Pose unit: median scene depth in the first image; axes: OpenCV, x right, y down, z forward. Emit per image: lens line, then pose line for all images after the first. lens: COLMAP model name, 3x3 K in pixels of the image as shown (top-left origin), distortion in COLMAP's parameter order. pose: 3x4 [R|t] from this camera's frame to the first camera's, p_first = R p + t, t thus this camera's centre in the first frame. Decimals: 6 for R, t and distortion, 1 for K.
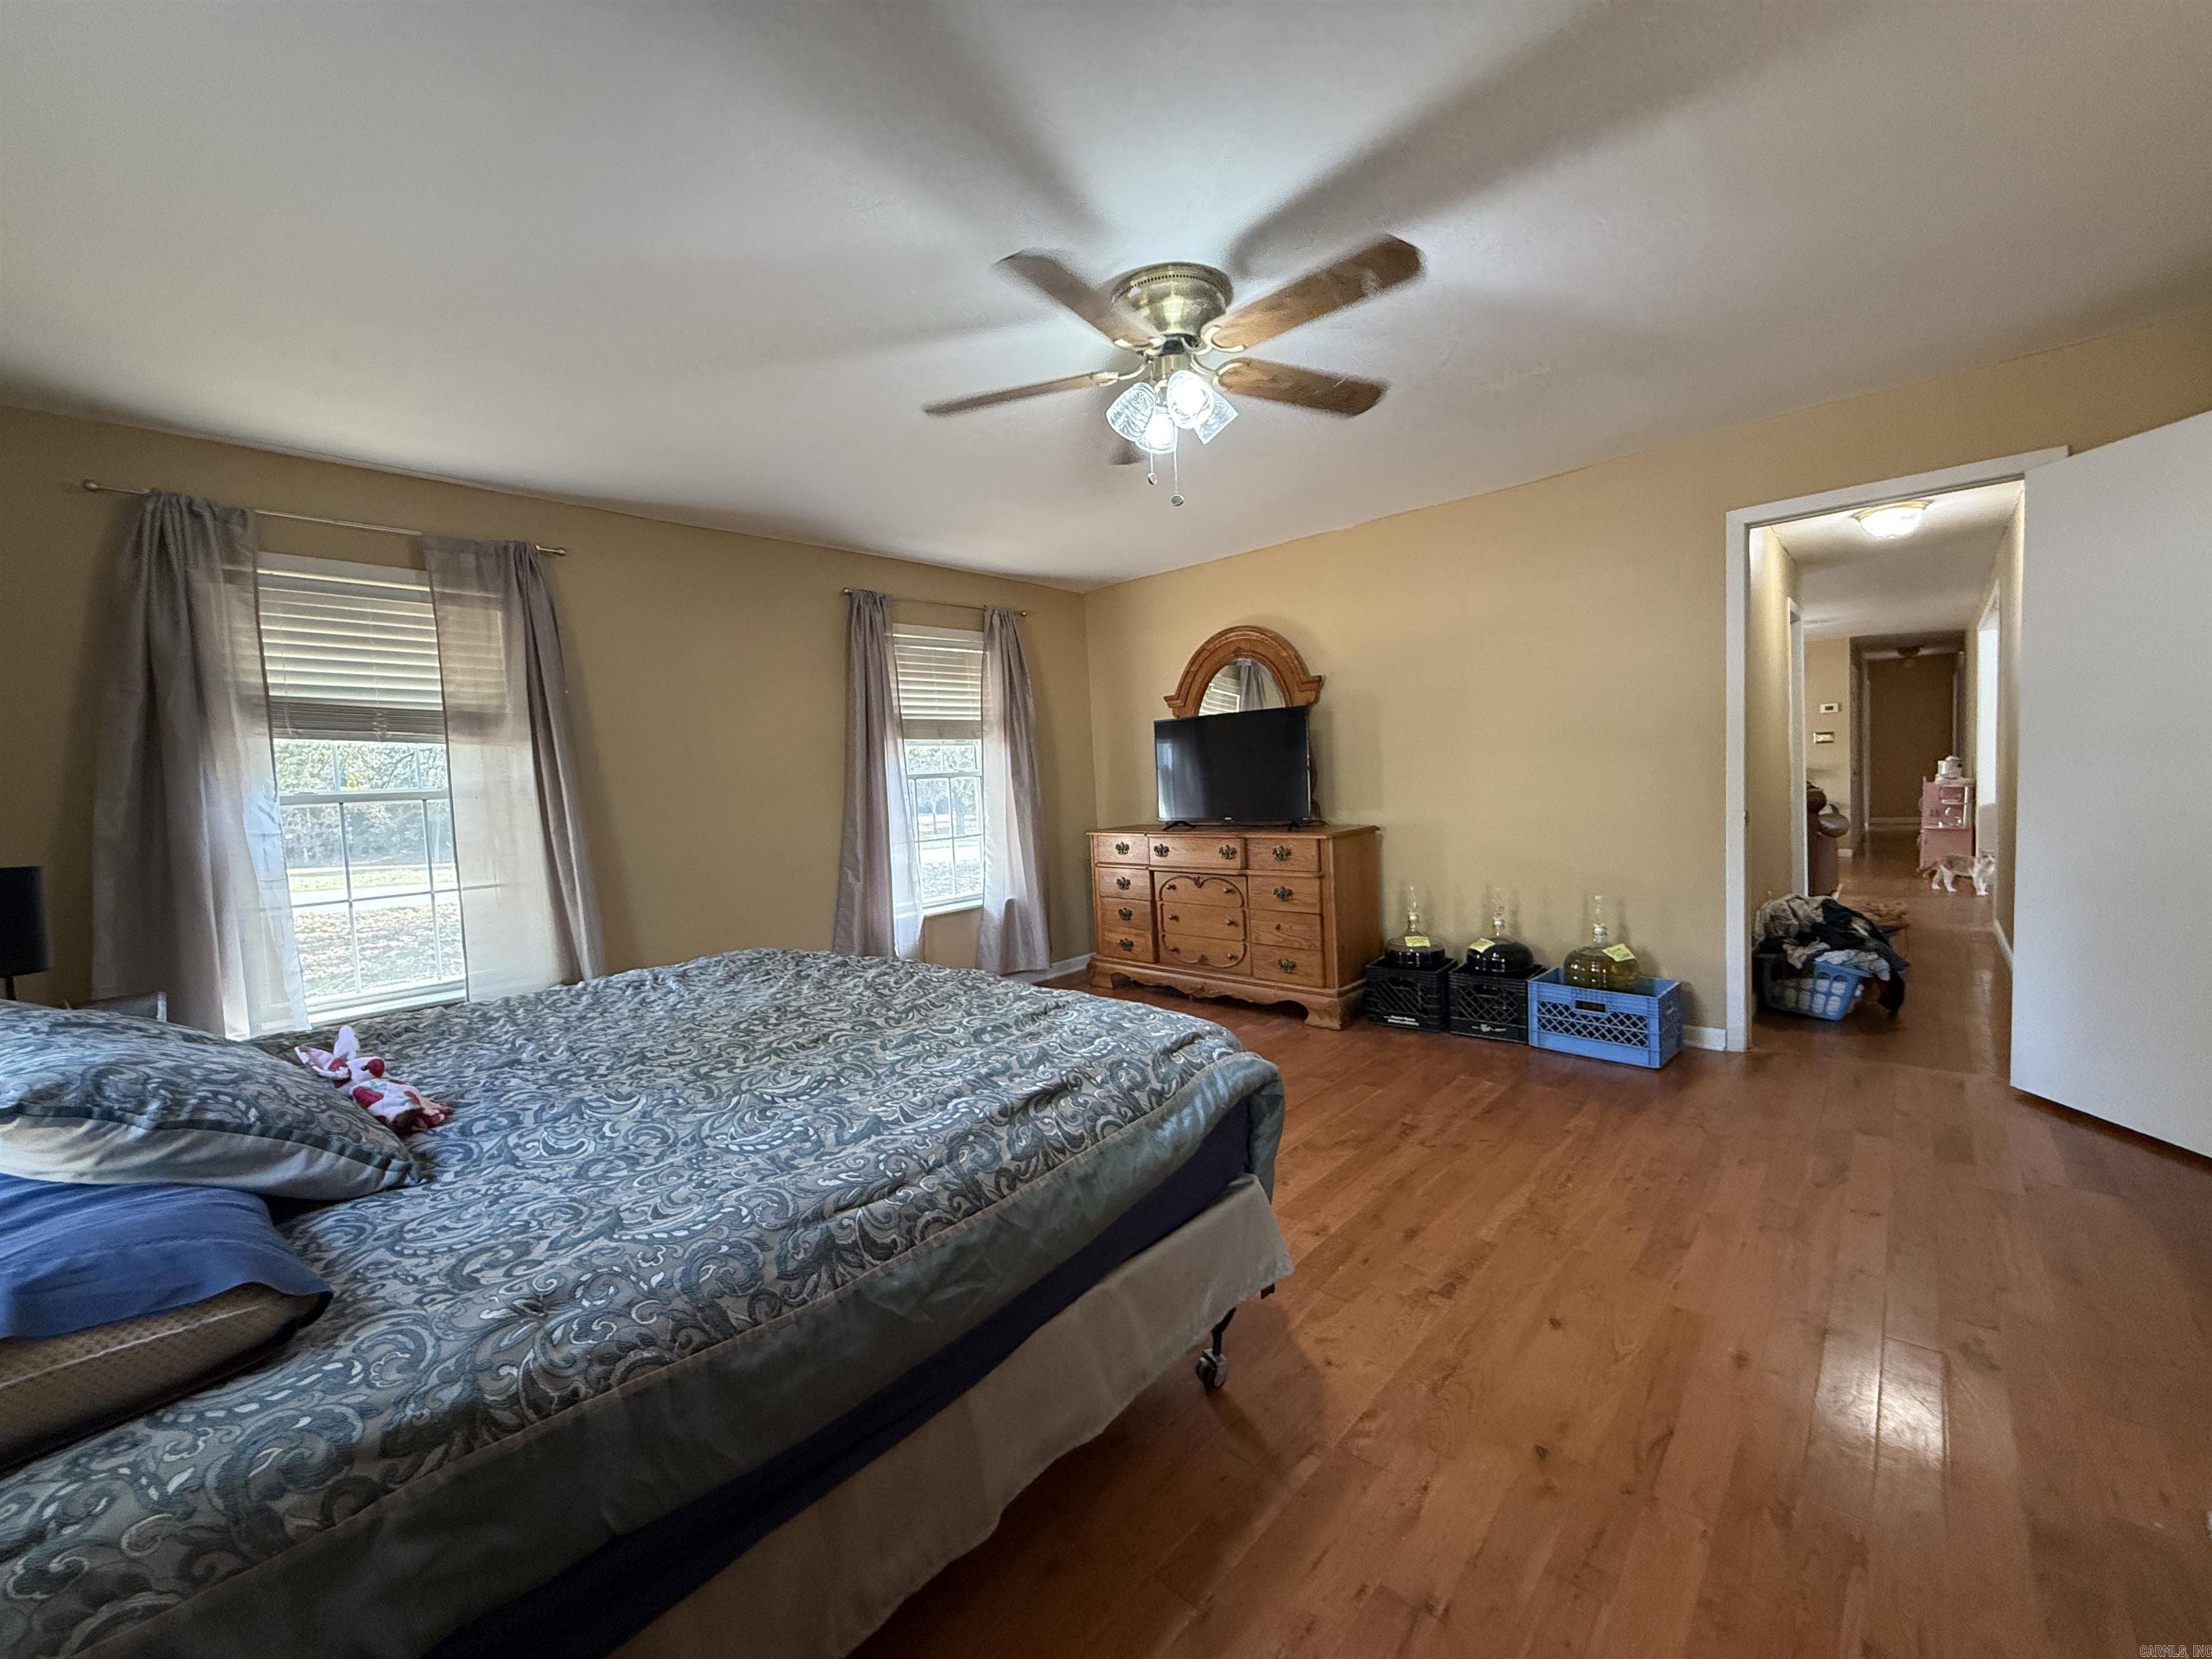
lens RADIAL K [[885.9, 0, 1101.8], [0, 885.9, 836.2], [0, 0, 1]] dist [0.001369, -0.000465]
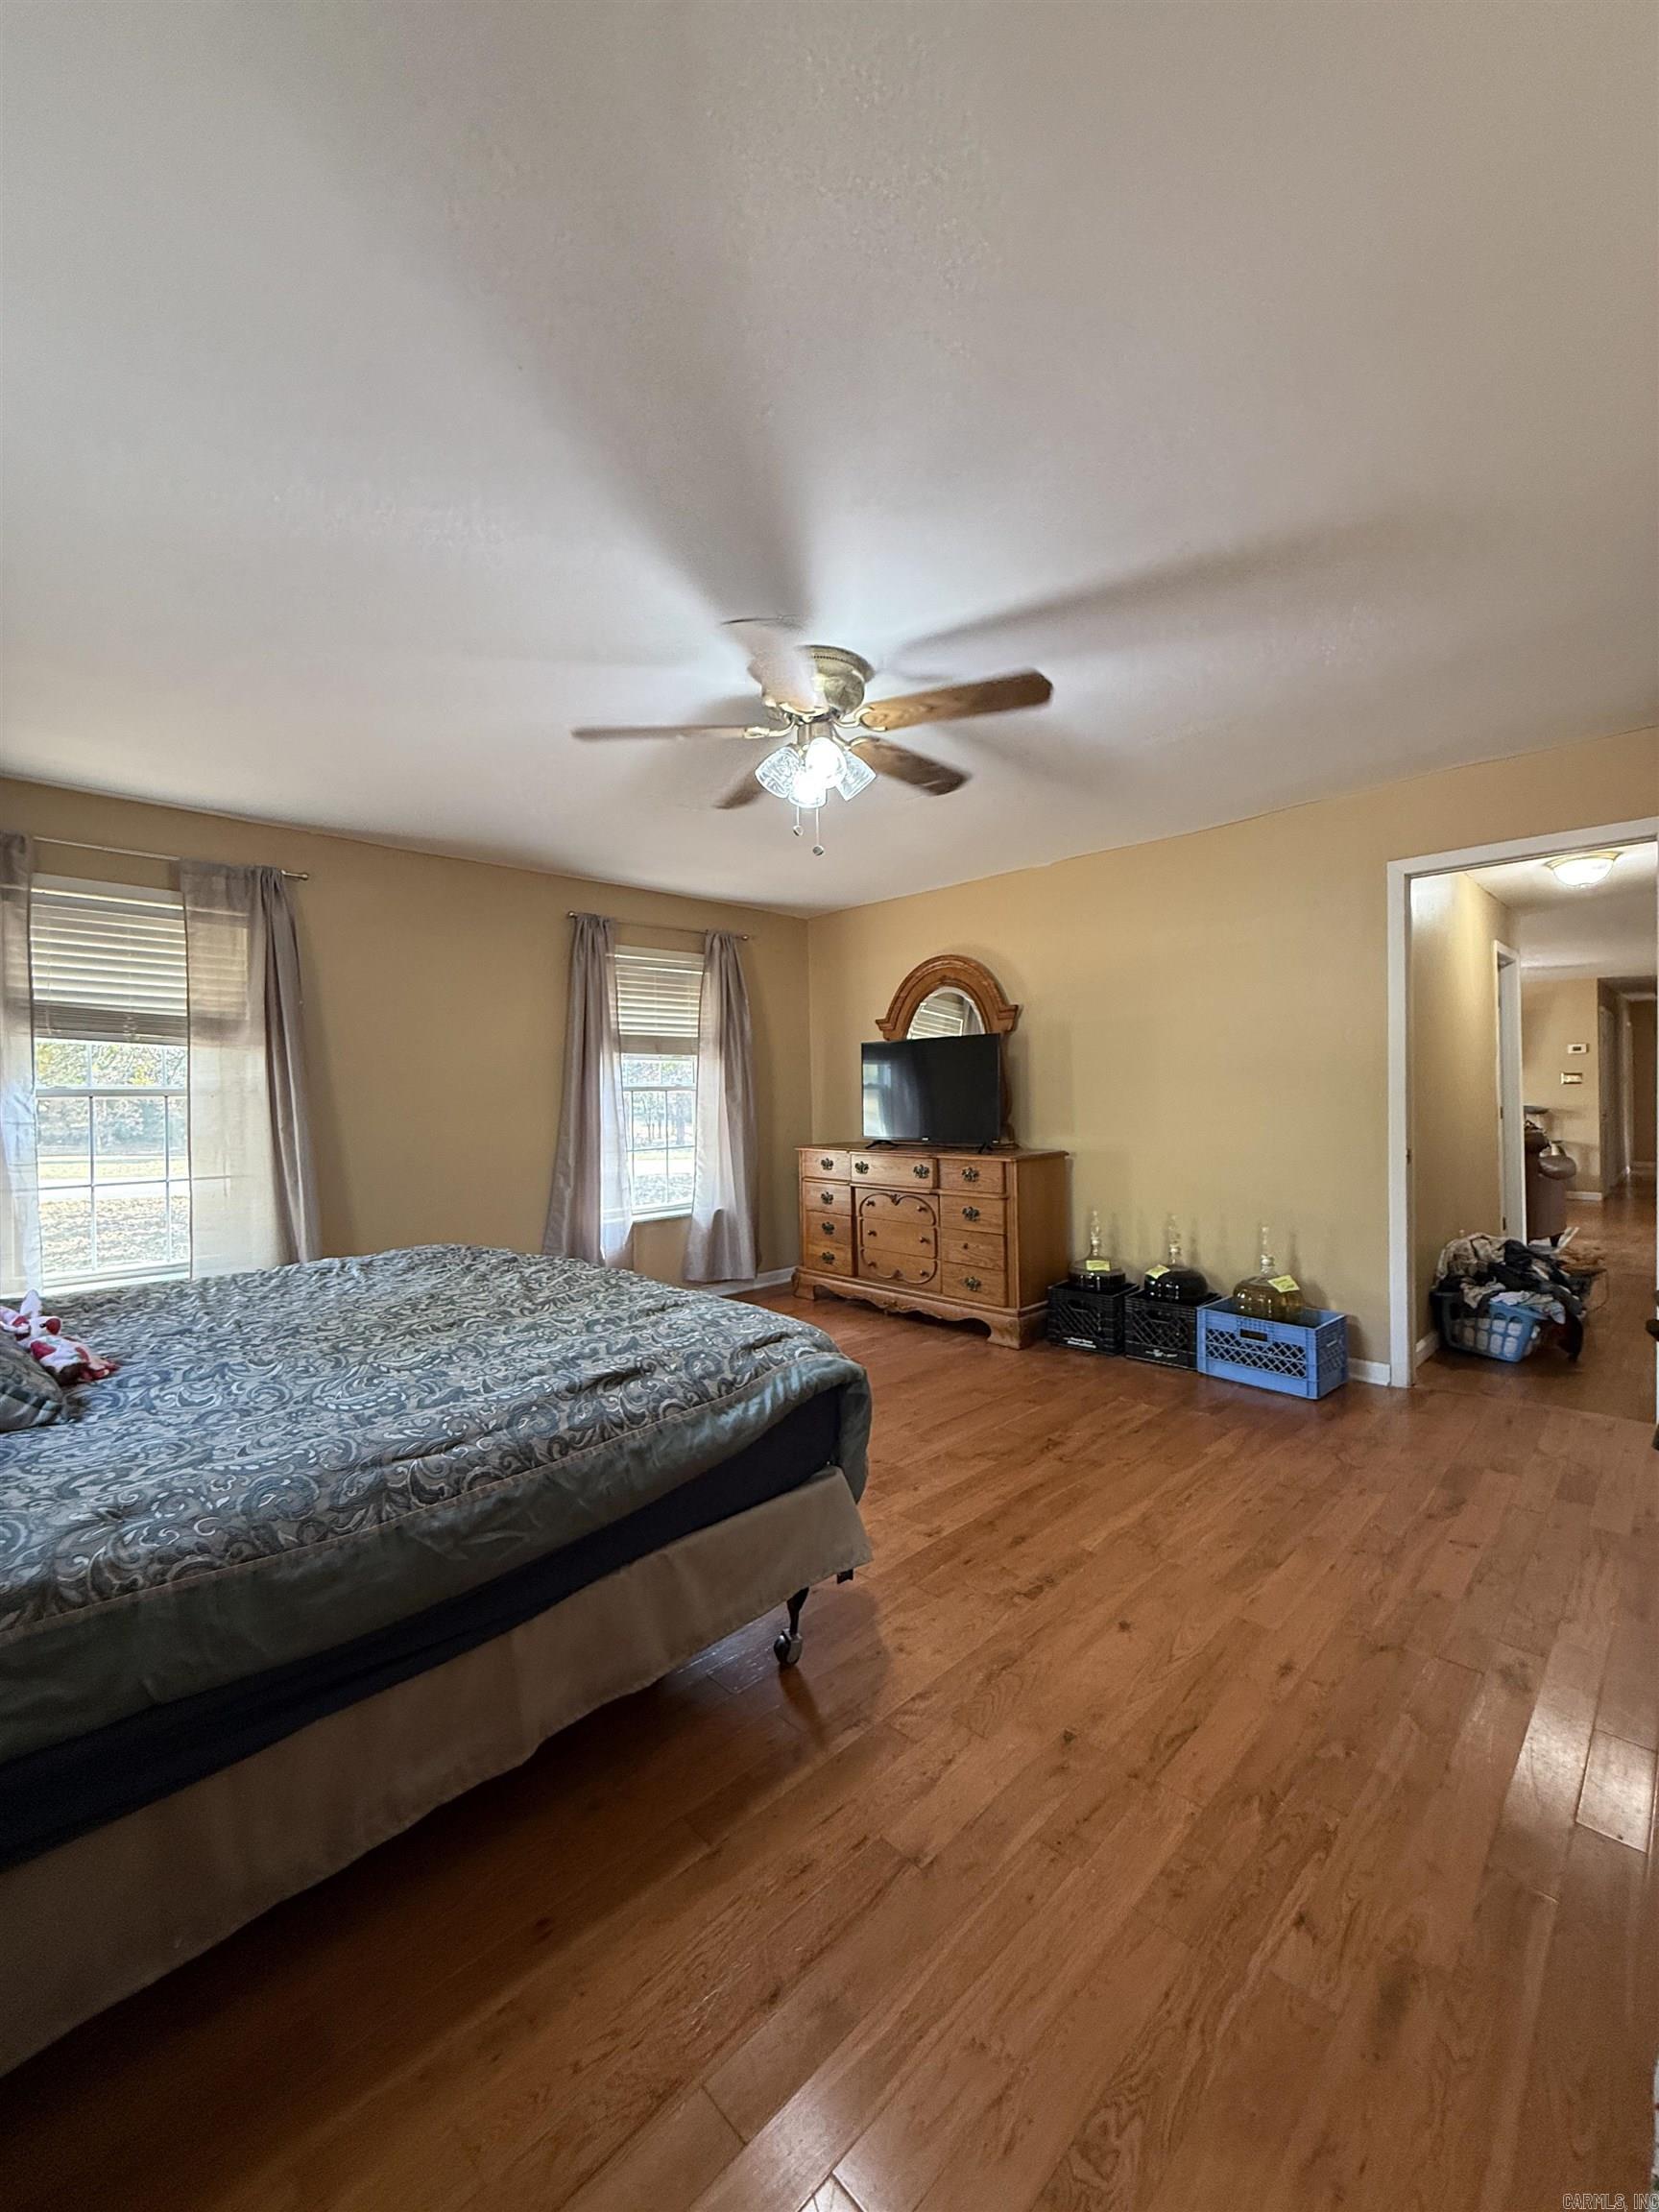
lens RADIAL K [[885.9, 0, 826.8], [0, 885.9, 1108.0], [0, 0, 1]] dist [0.001369, -0.000465]
pose [[0.998332, 0.033604, -0.046955, 0.104825], [-0.035875, 0.998184, -0.048400, -0.002827], [0.045243, 0.050004, 0.997724, -0.058233]]
